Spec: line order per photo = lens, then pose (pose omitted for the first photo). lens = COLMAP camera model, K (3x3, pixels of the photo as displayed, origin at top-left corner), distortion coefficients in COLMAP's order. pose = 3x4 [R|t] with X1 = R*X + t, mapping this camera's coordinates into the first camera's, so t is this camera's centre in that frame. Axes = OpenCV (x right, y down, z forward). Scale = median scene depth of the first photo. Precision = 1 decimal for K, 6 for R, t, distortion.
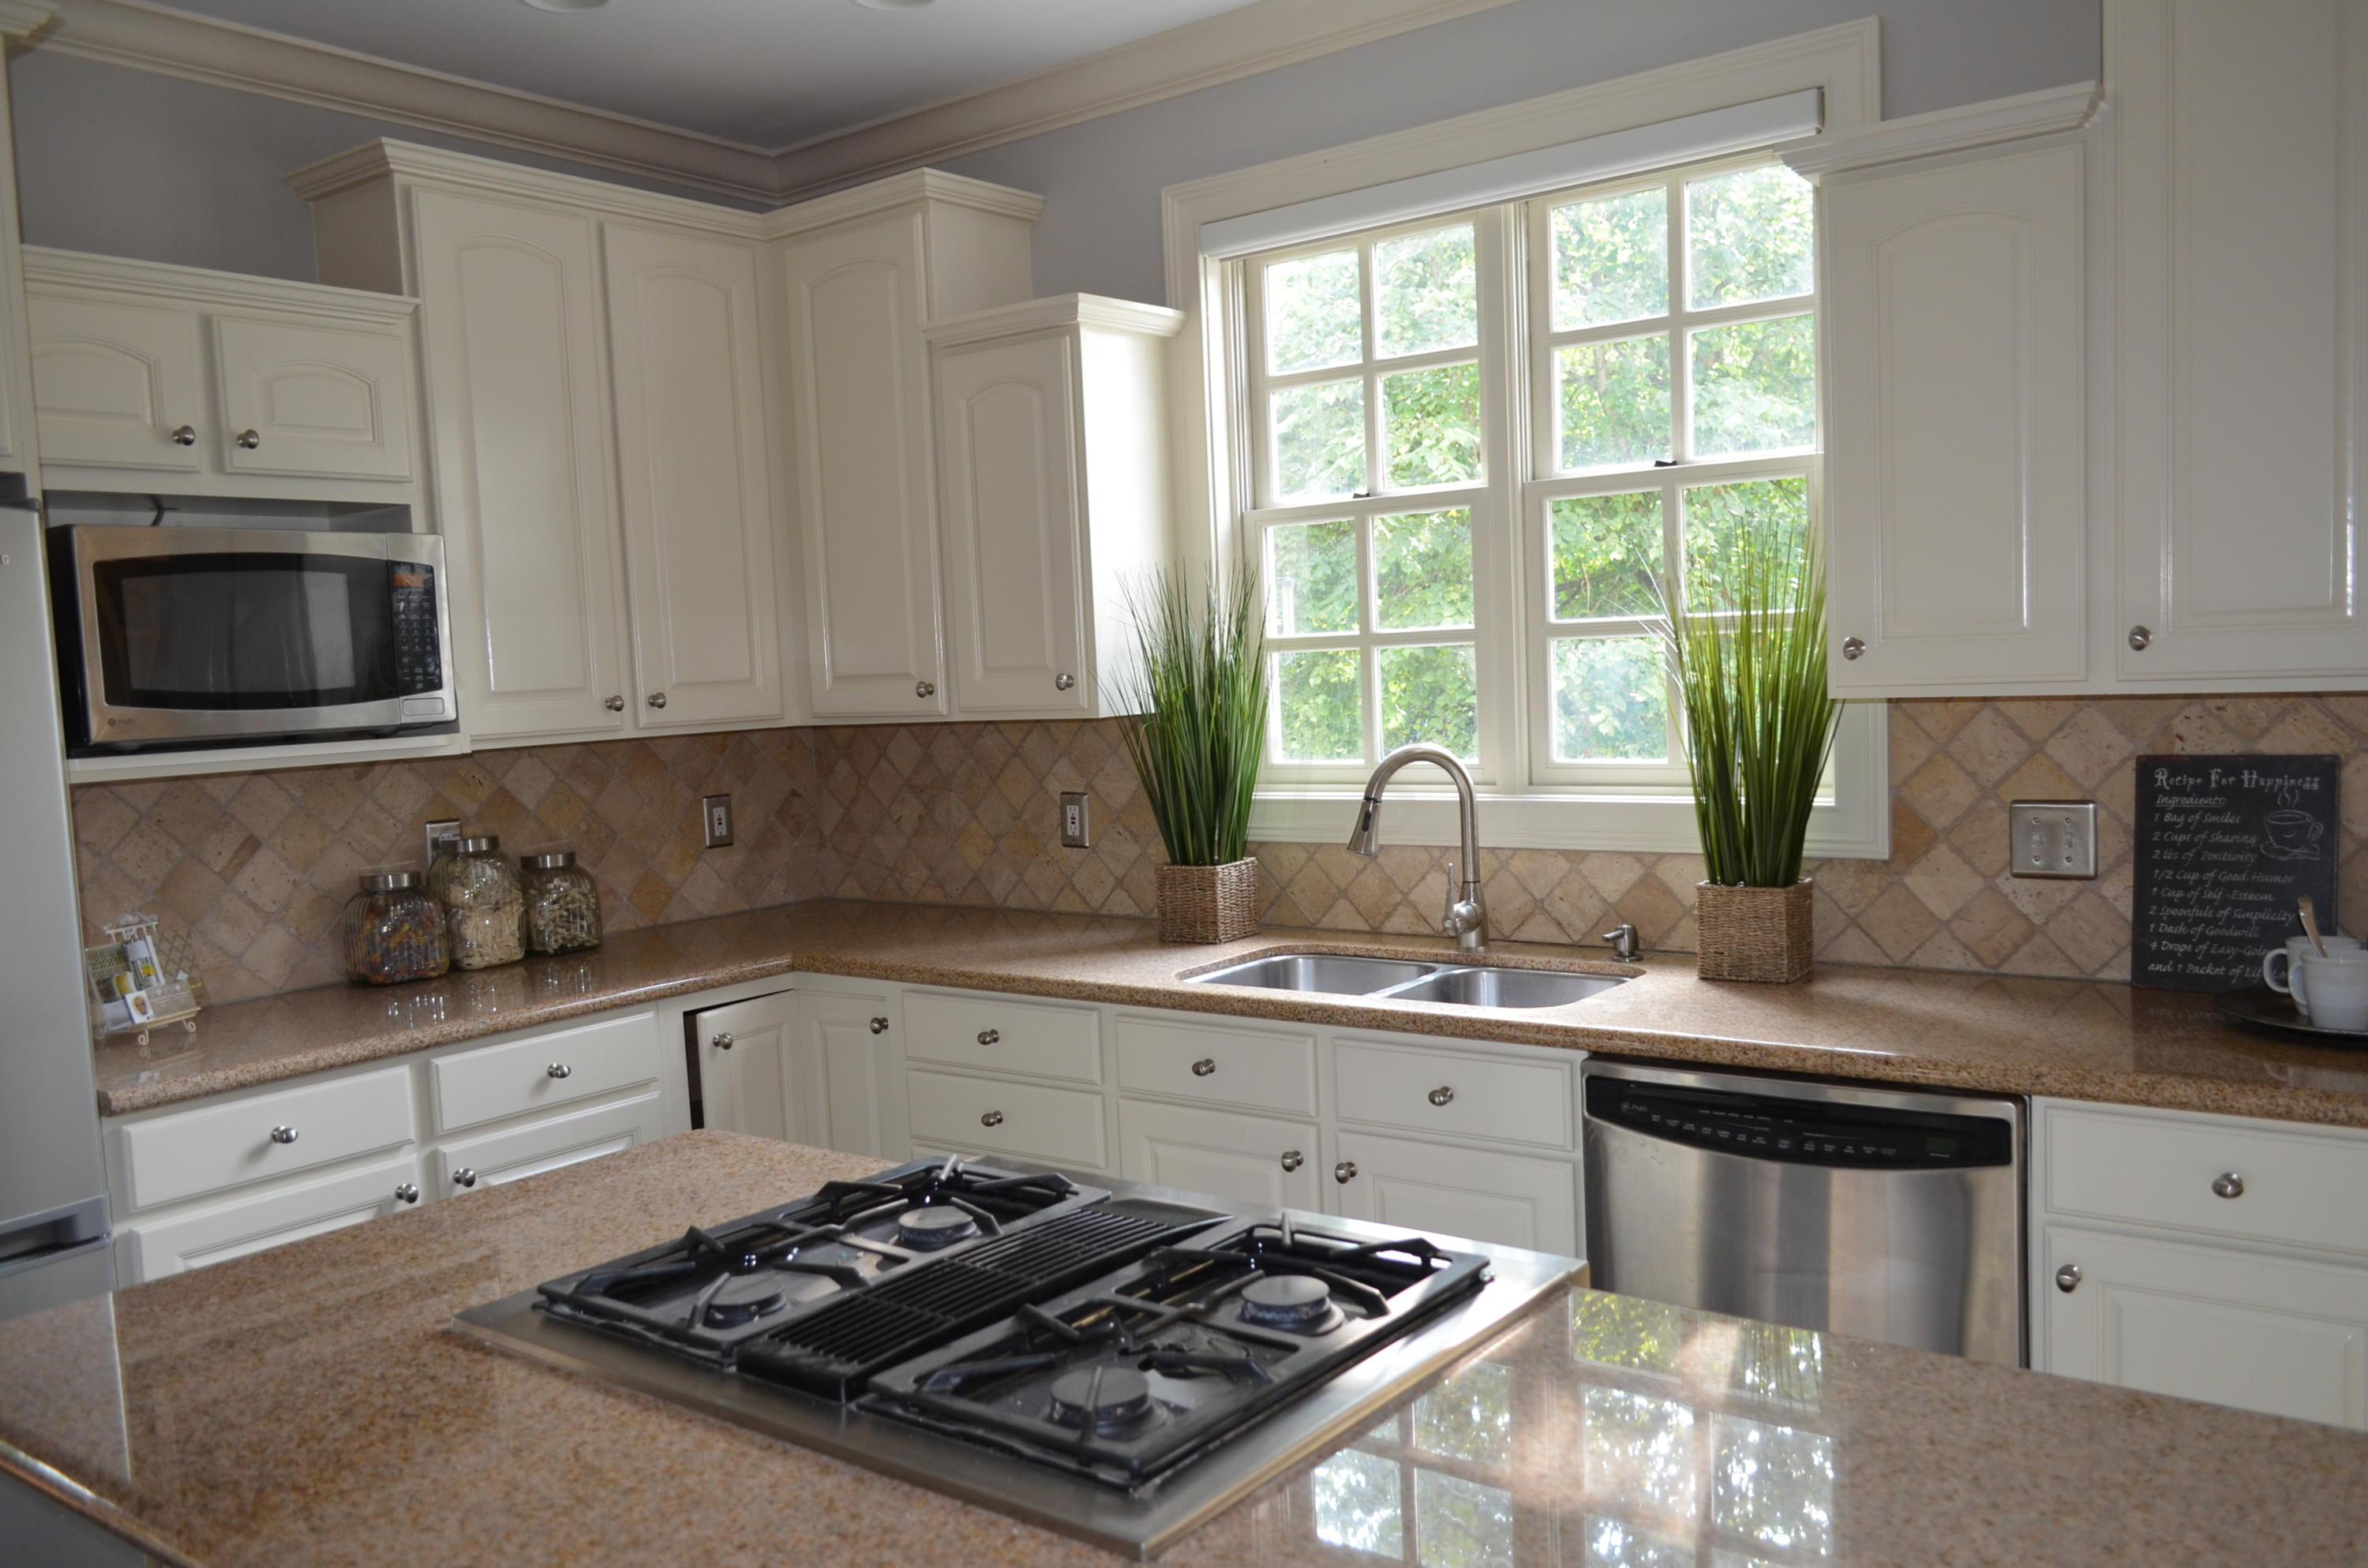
lens RADIAL K [[1843.9, 0, 1198.3], [0, 1843.9, 808.5], [0, 0, 1]] dist [-0.009924, 0.006626]
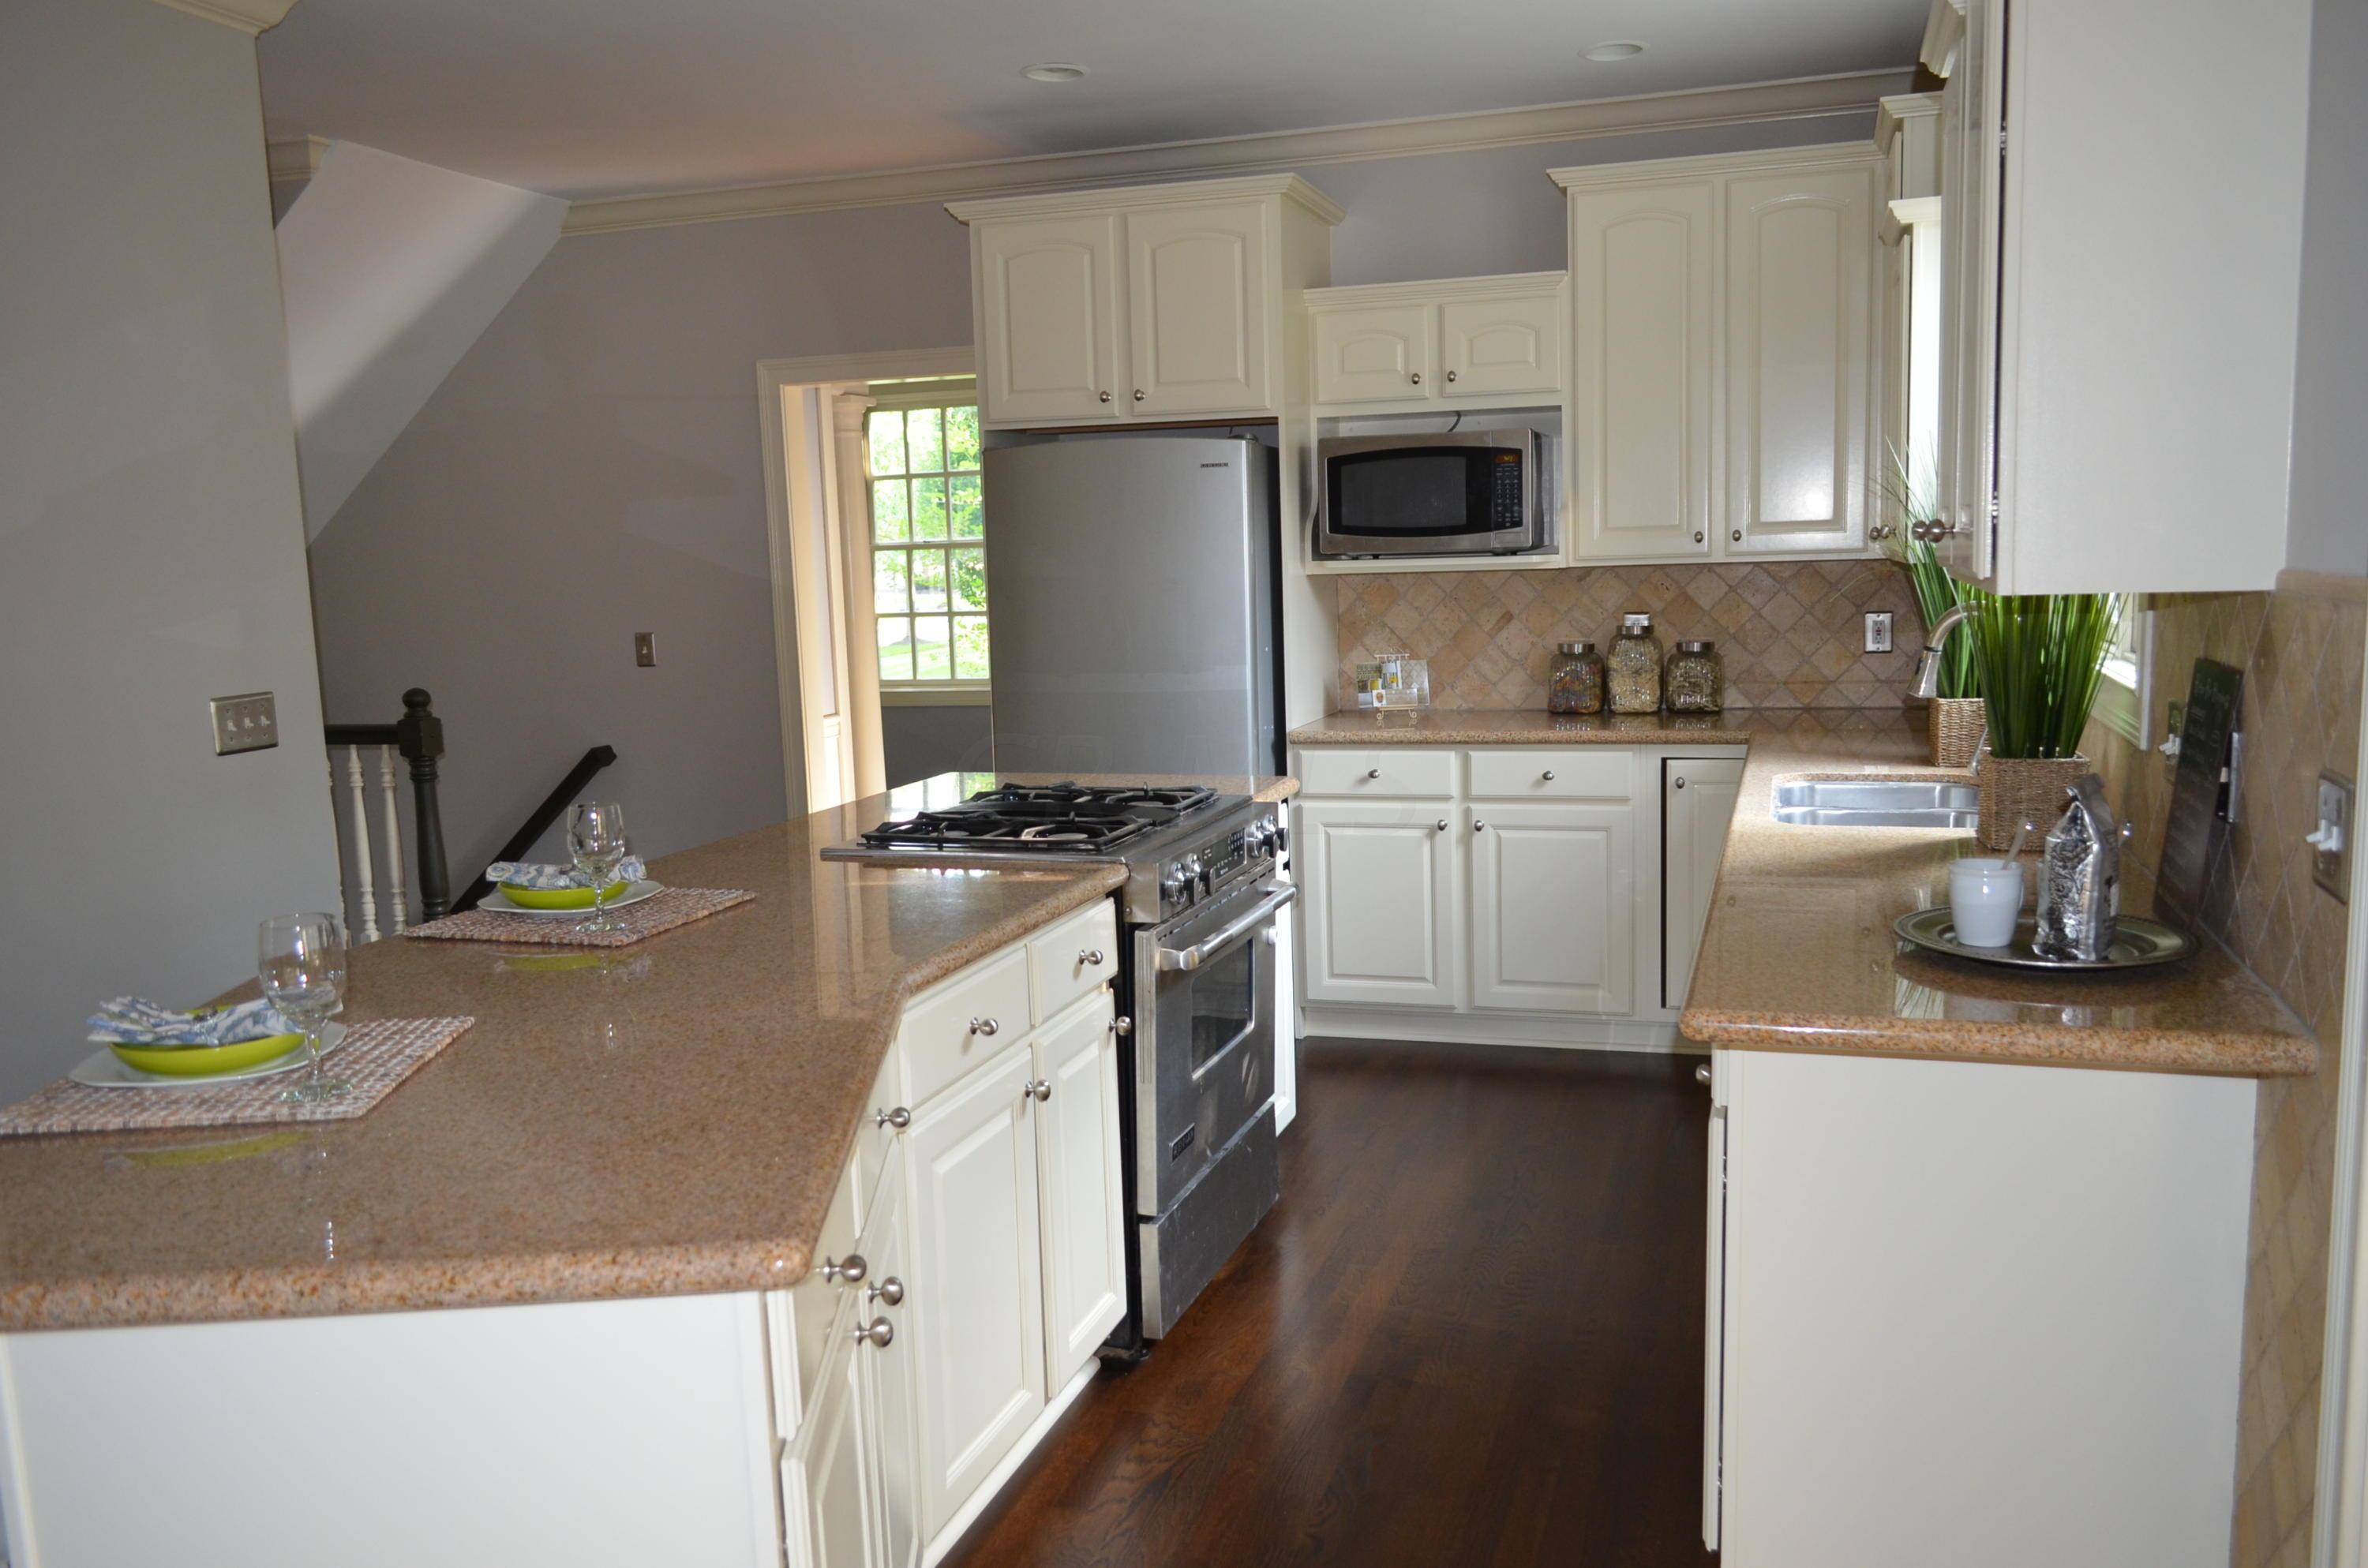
lens RADIAL K [[1843.9, 0, 1198.3], [0, 1843.9, 808.5], [0, 0, 1]] dist [-0.009924, 0.006626]
pose [[0.313714, 0.171168, -0.933962, 0.911551], [-0.058620, 0.985233, 0.160874, -0.057073], [0.947706, 0.004281, 0.319115, 0.199097]]
